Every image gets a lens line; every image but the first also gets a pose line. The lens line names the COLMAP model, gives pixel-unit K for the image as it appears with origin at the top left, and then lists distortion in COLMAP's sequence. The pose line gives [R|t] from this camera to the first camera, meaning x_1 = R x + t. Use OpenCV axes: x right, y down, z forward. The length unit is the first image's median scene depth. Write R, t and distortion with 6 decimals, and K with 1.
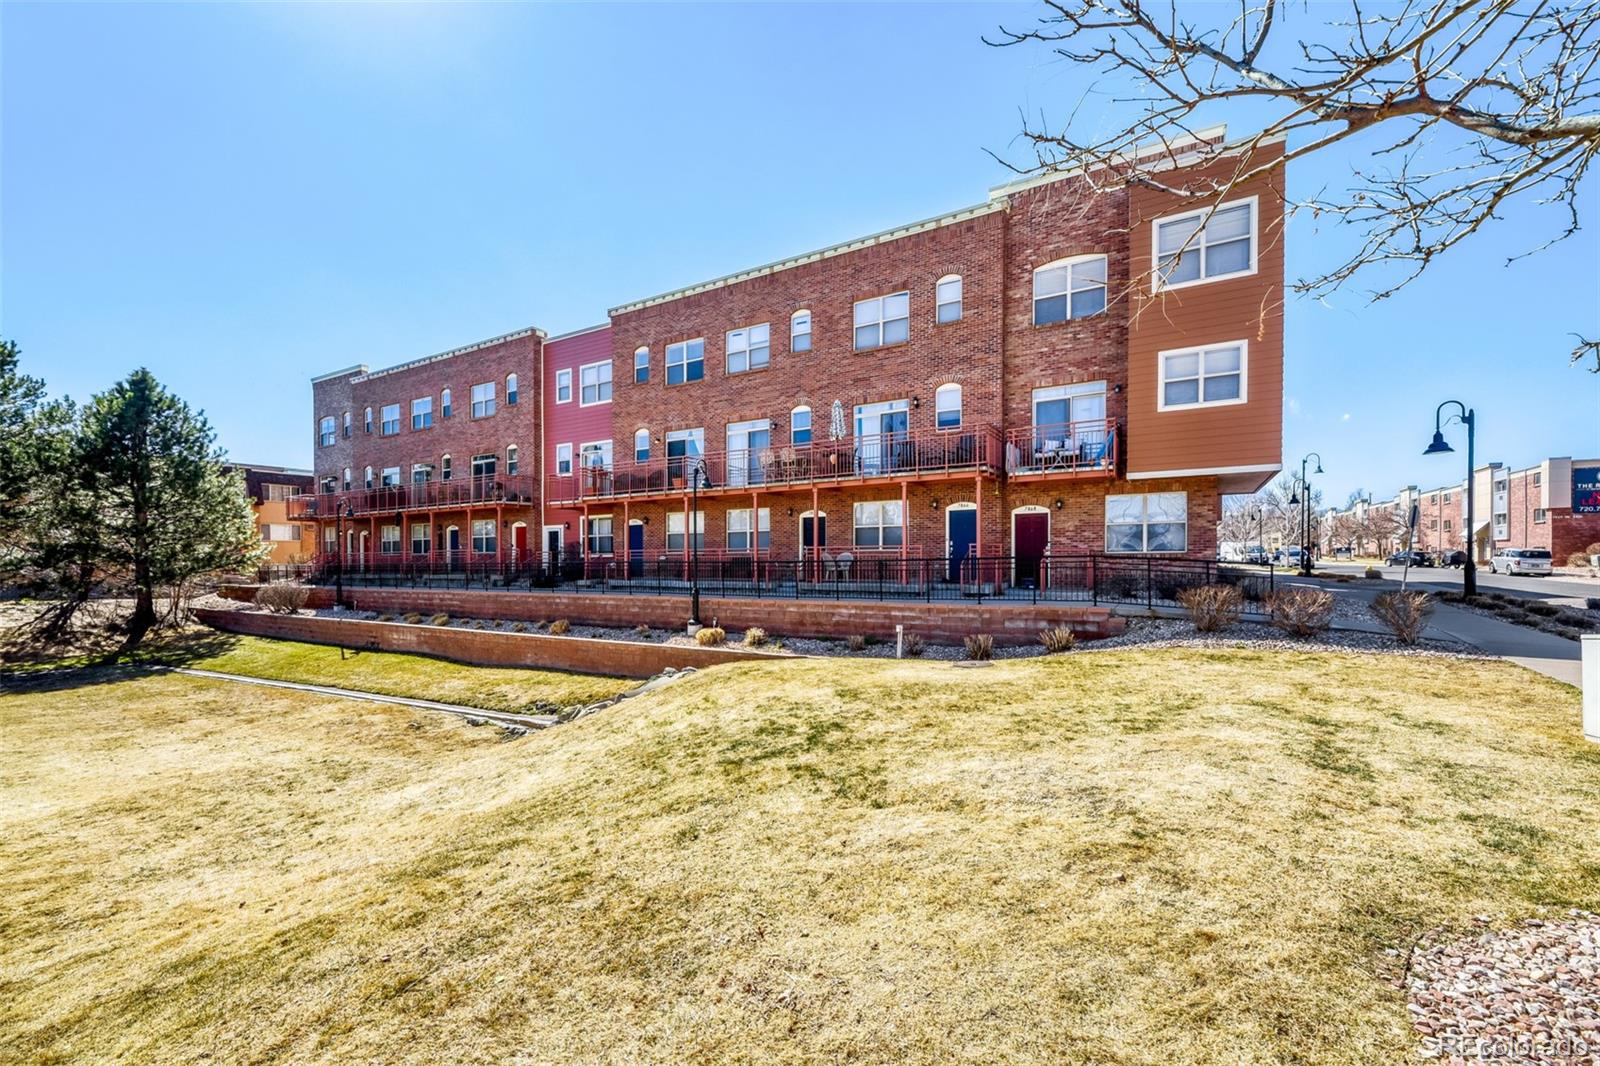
lens RADIAL K [[651.2, 0, 776.1], [0, 651.2, 566.0], [0, 0, 1]] dist [0.014634, -0.005462]
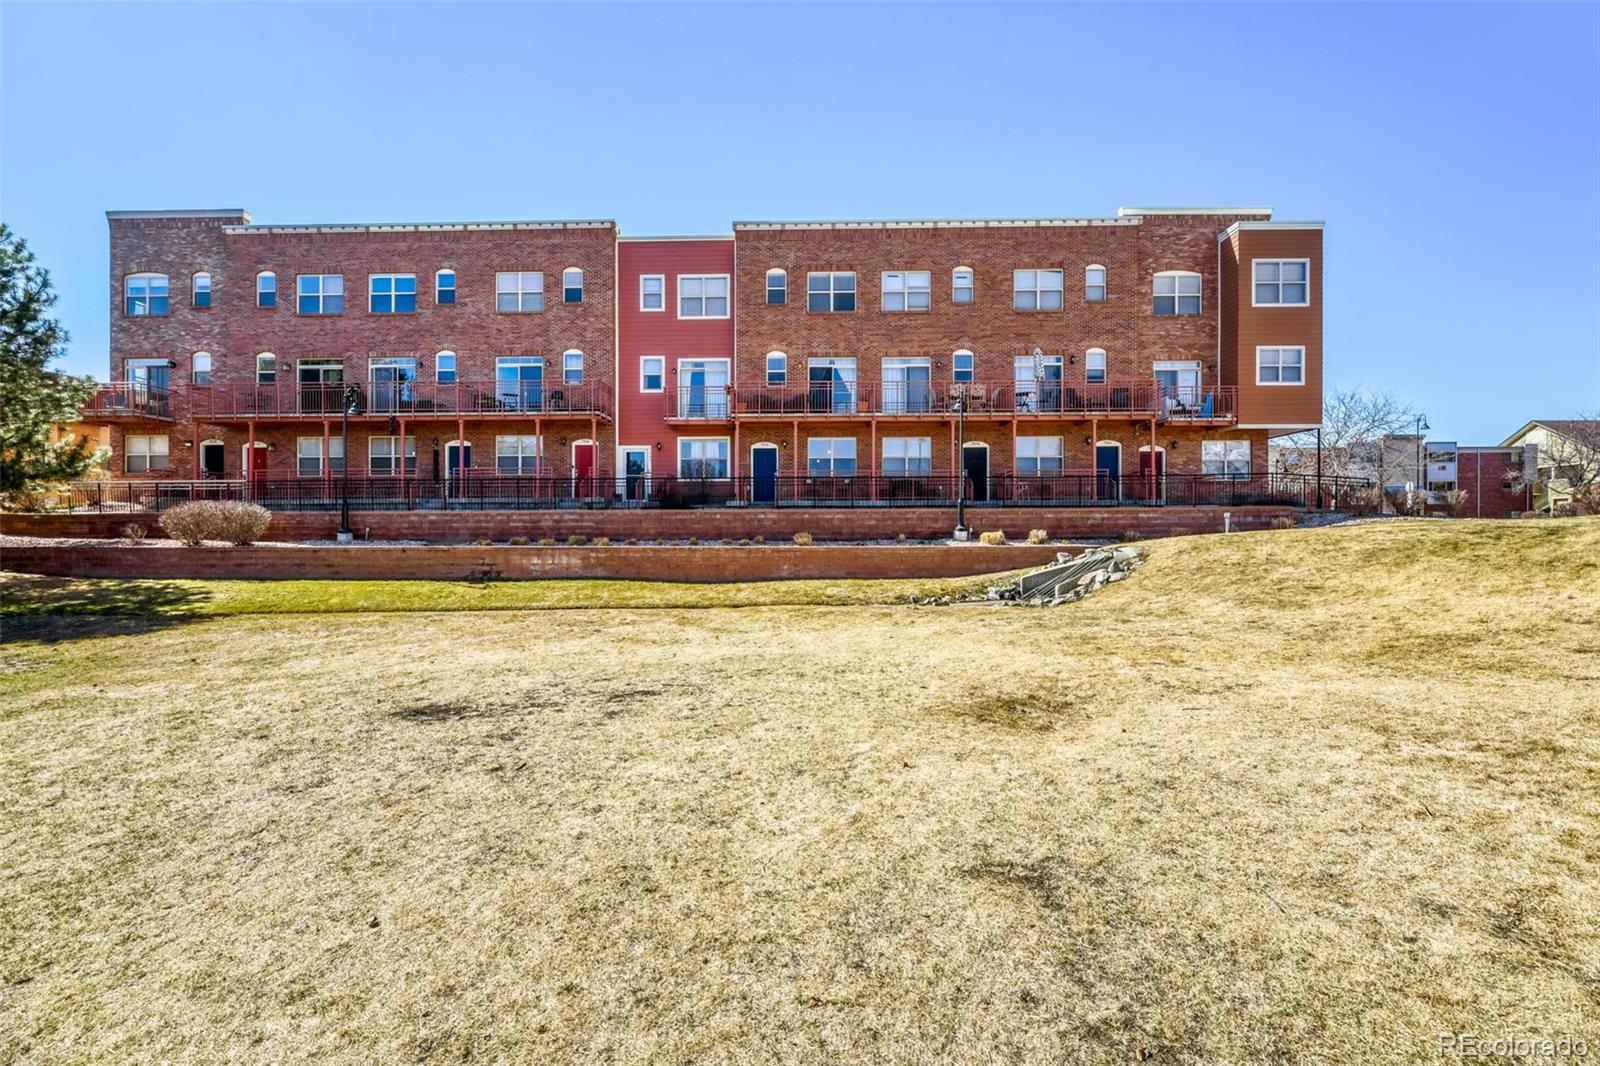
lens RADIAL K [[651.2, 0, 796.0], [0, 651.2, 535.7], [0, 0, 1]] dist [0.014634, -0.005462]
pose [[0.870987, 0.001290, 0.491304, -0.806612], [-0.001213, 0.999999, -0.000476, 0.086117], [-0.491304, -0.000182, 0.870988, 0.144823]]
